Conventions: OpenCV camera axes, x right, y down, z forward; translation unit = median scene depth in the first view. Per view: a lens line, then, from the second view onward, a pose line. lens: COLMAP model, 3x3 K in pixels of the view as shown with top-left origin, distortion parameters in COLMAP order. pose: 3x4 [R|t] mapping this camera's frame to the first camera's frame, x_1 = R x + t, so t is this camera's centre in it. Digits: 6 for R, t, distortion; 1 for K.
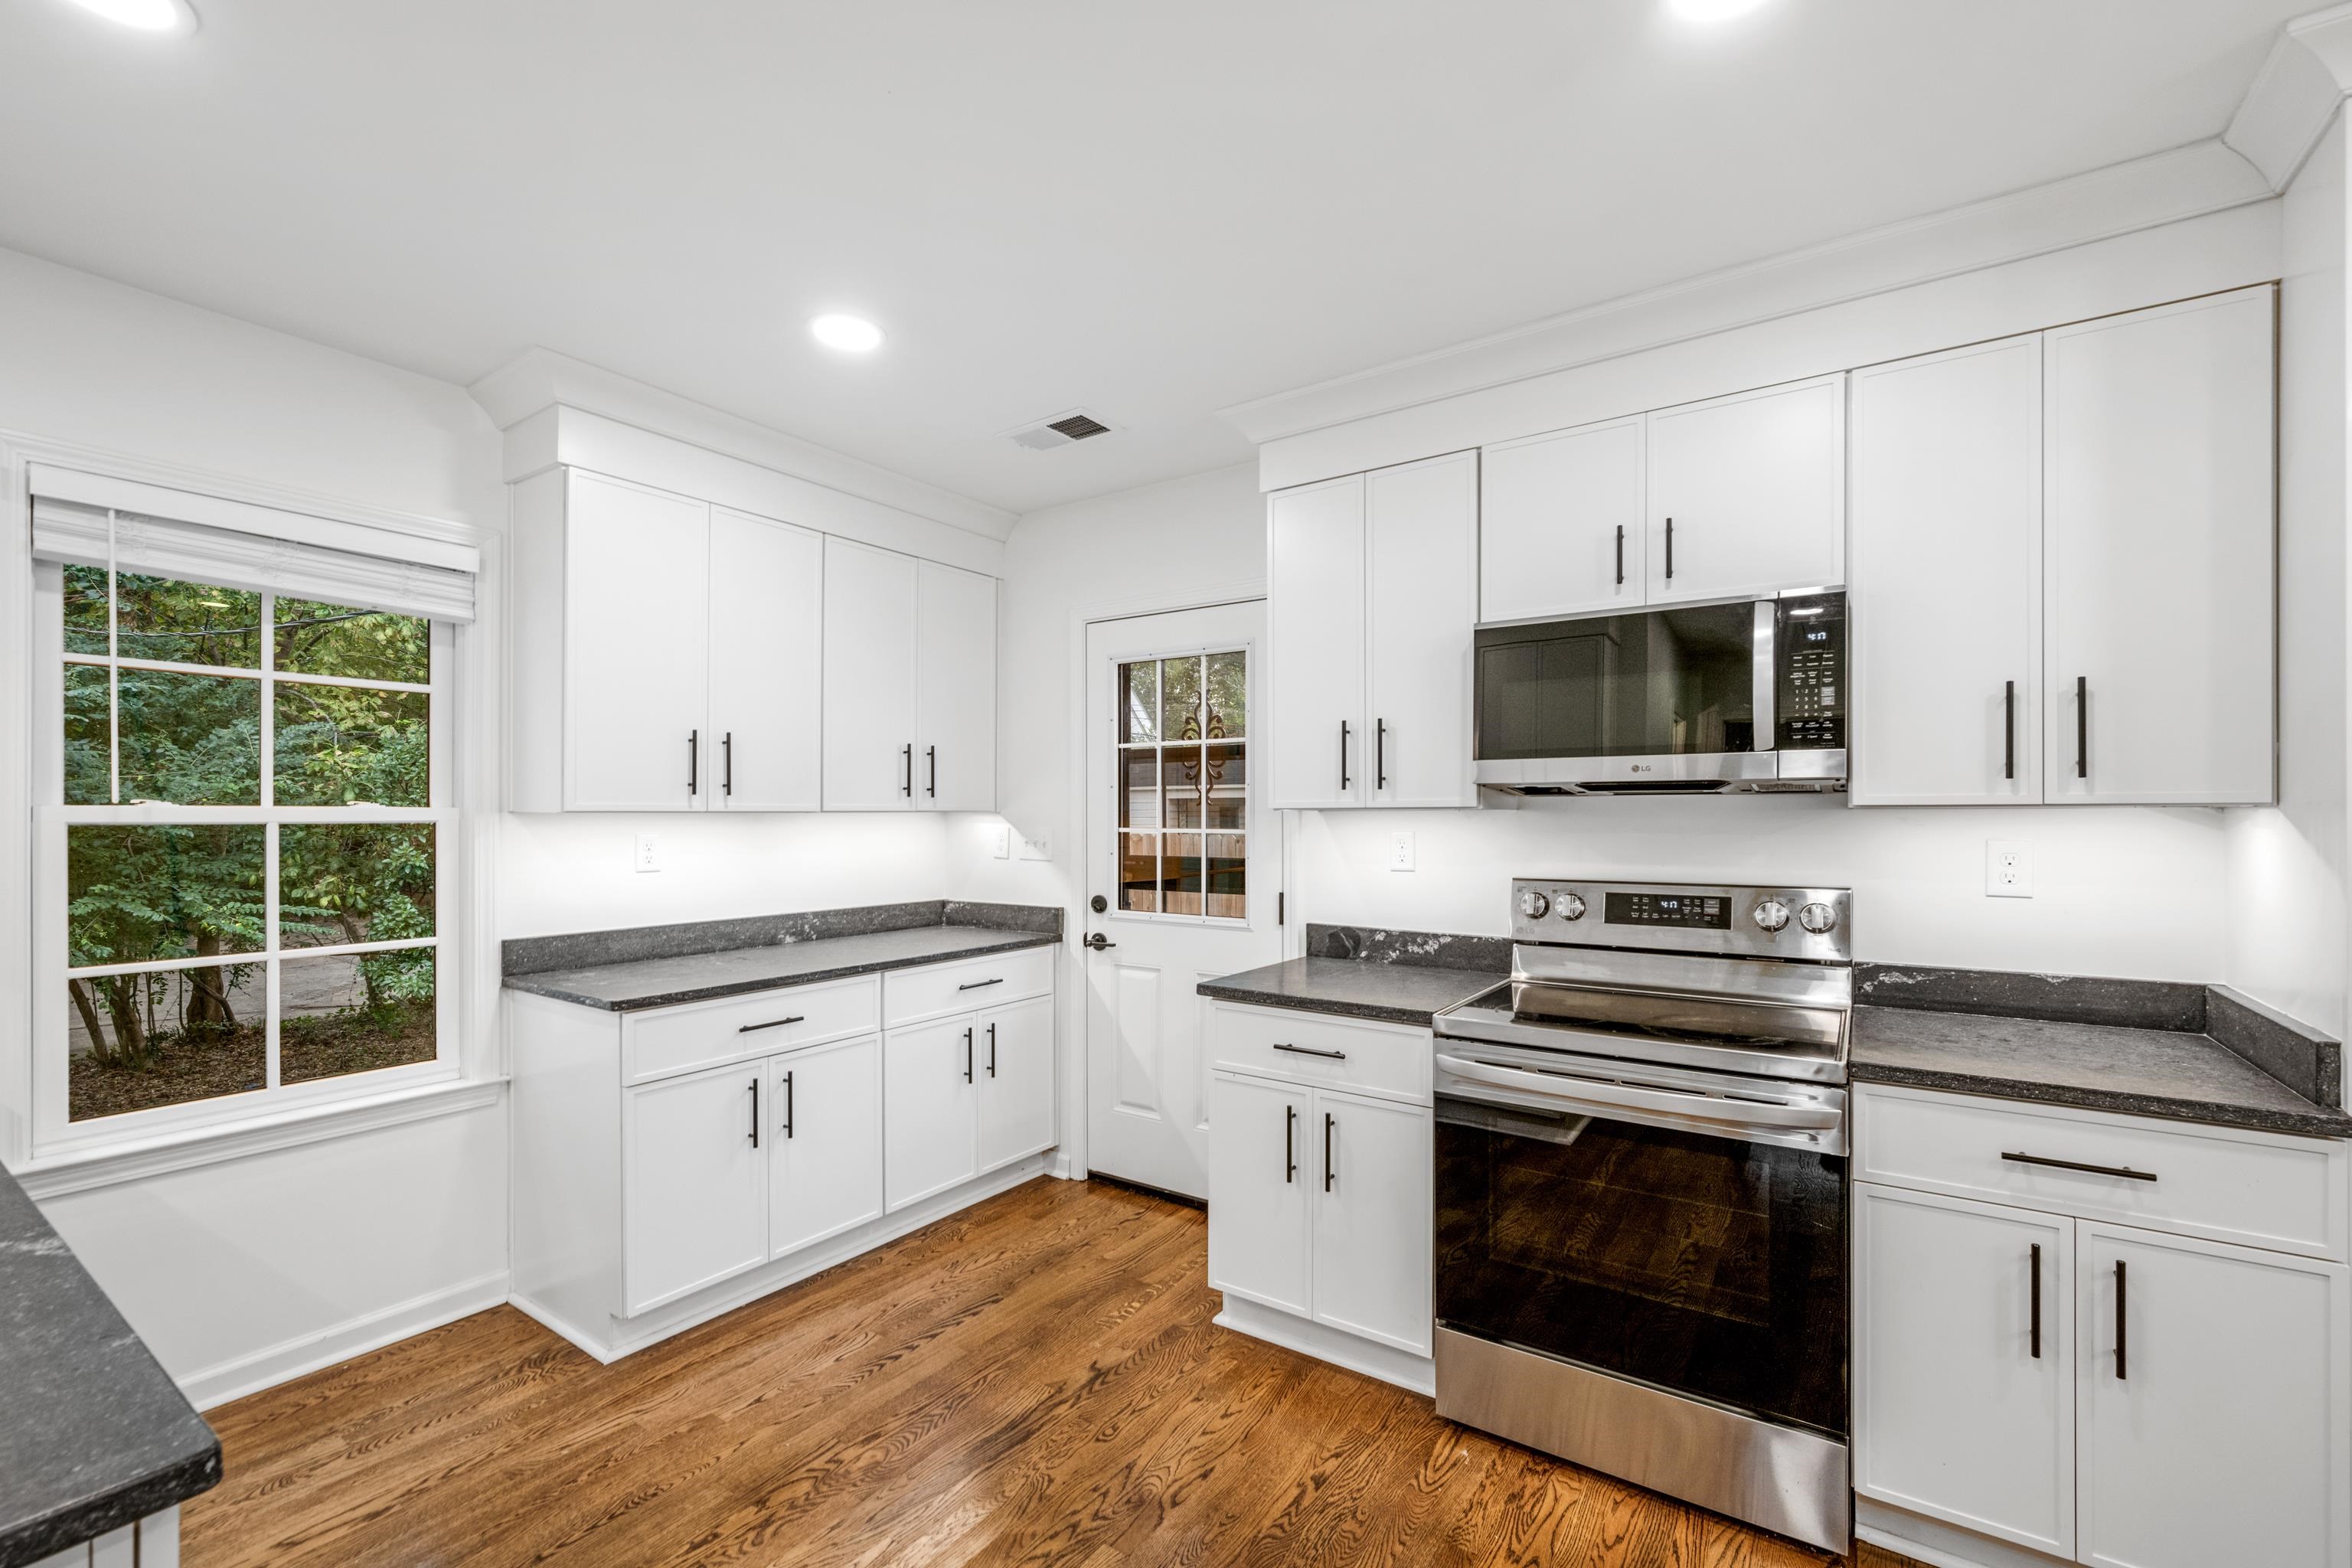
lens RADIAL K [[992.7, 0, 1212.0], [0, 992.7, 810.0], [0, 0, 1]] dist [0.001598, -0.000028]
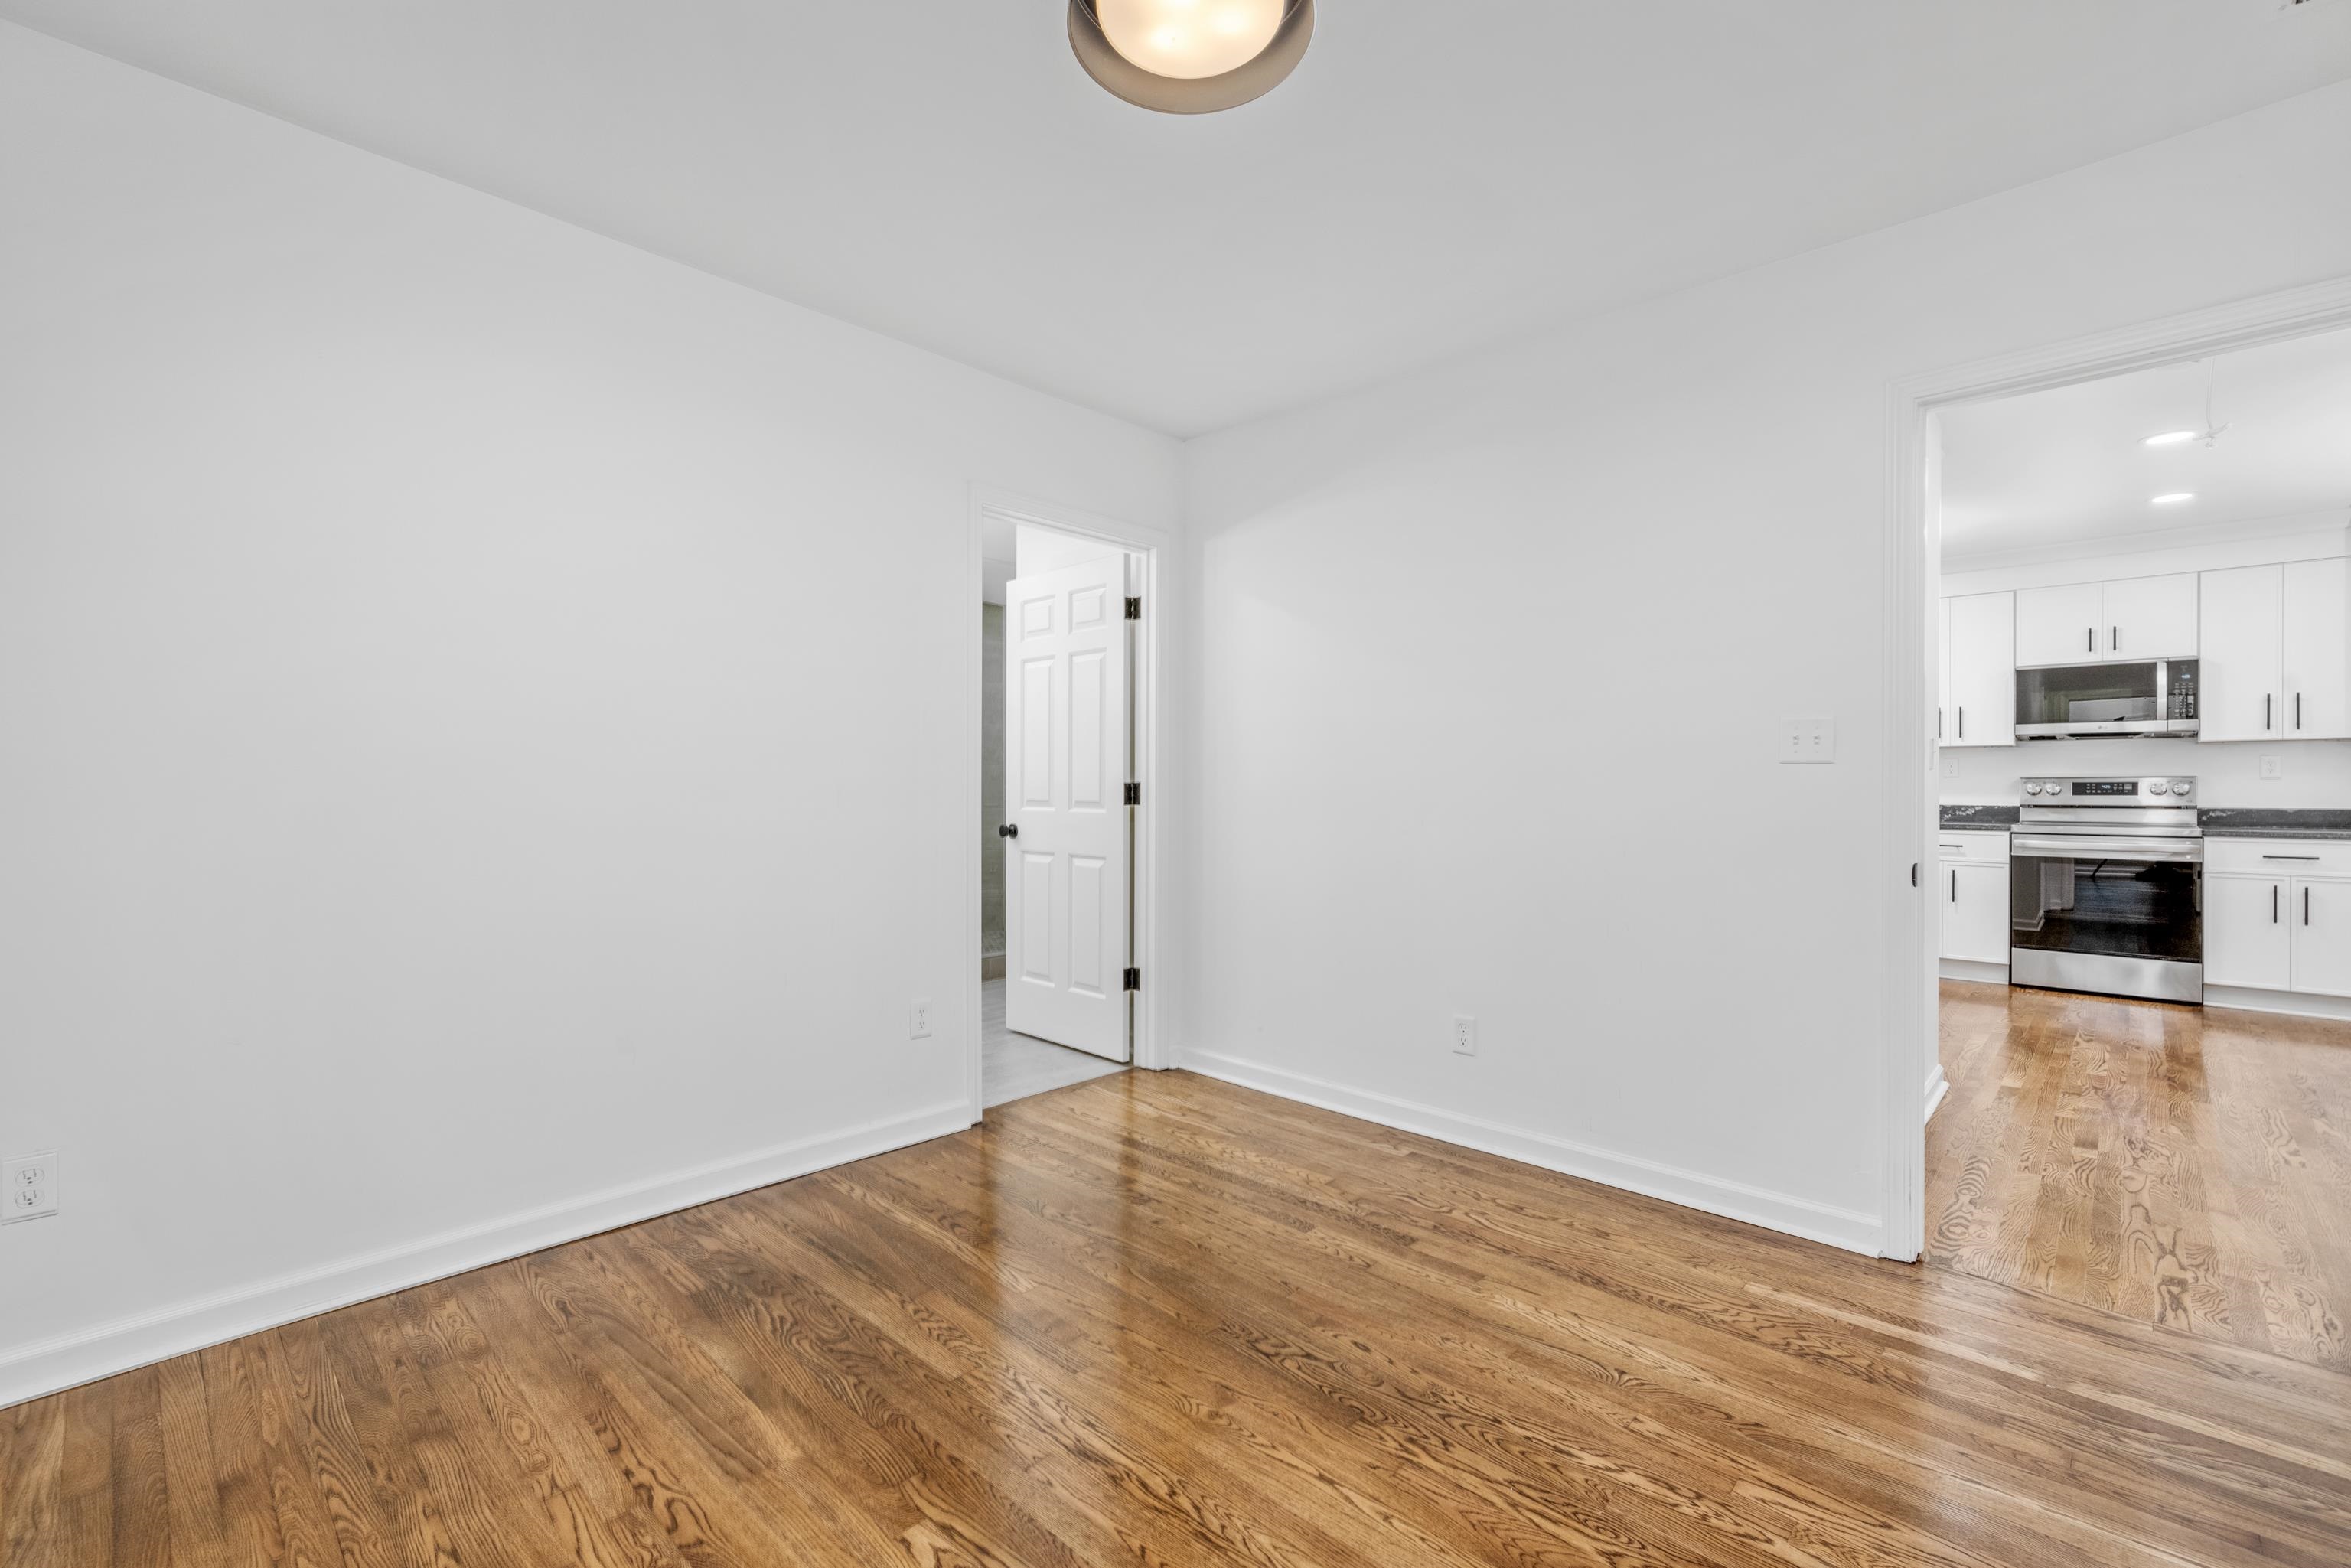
lens RADIAL K [[992.2, 0, 1243.6], [0, 992.2, 788.4], [0, 0, 1]] dist [0.001598, -0.000028]
pose [[0.988501, 0.006279, -0.151083, -1.184135], [-0.005715, 0.999975, 0.004172, 0.101705], [0.151105, -0.003261, 0.988512, -1.605582]]
